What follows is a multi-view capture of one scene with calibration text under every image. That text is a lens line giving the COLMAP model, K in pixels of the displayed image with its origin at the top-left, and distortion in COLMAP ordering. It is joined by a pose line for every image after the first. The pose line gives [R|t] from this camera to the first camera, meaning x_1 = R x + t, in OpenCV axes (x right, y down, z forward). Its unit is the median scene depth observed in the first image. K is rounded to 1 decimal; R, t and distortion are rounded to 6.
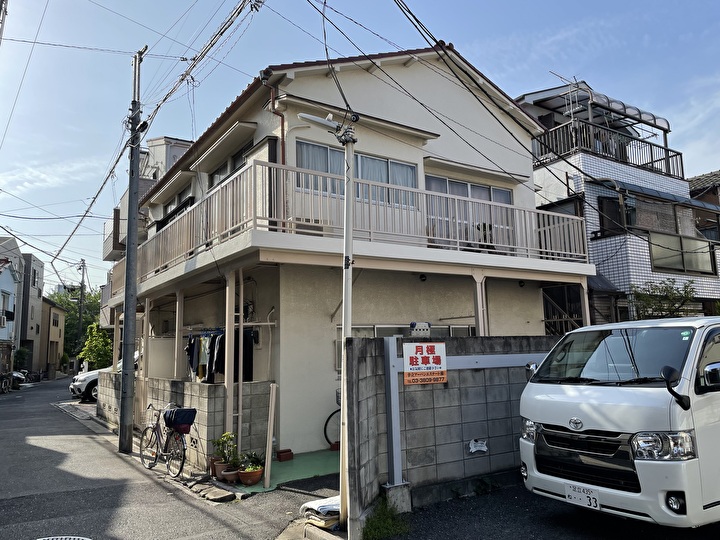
lens RADIAL K [[533.1, 0, 358.4], [0, 533.1, 265.9], [0, 0, 1]] dist [0.076773, -0.111929]
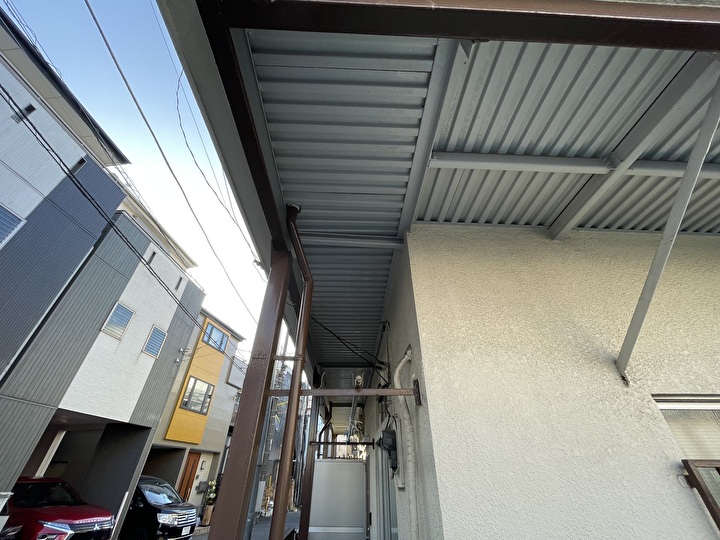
lens RADIAL K [[285.9, 0, 360.0], [0, 285.9, 270.0], [0, 0, 1]] dist [0.000438, 0.000095]
pose [[0.849960, -0.282726, -0.444561, -0.073112], [0.061360, 0.891193, -0.449455, 0.095306], [0.523262, 0.354741, 0.774826, 0.684301]]
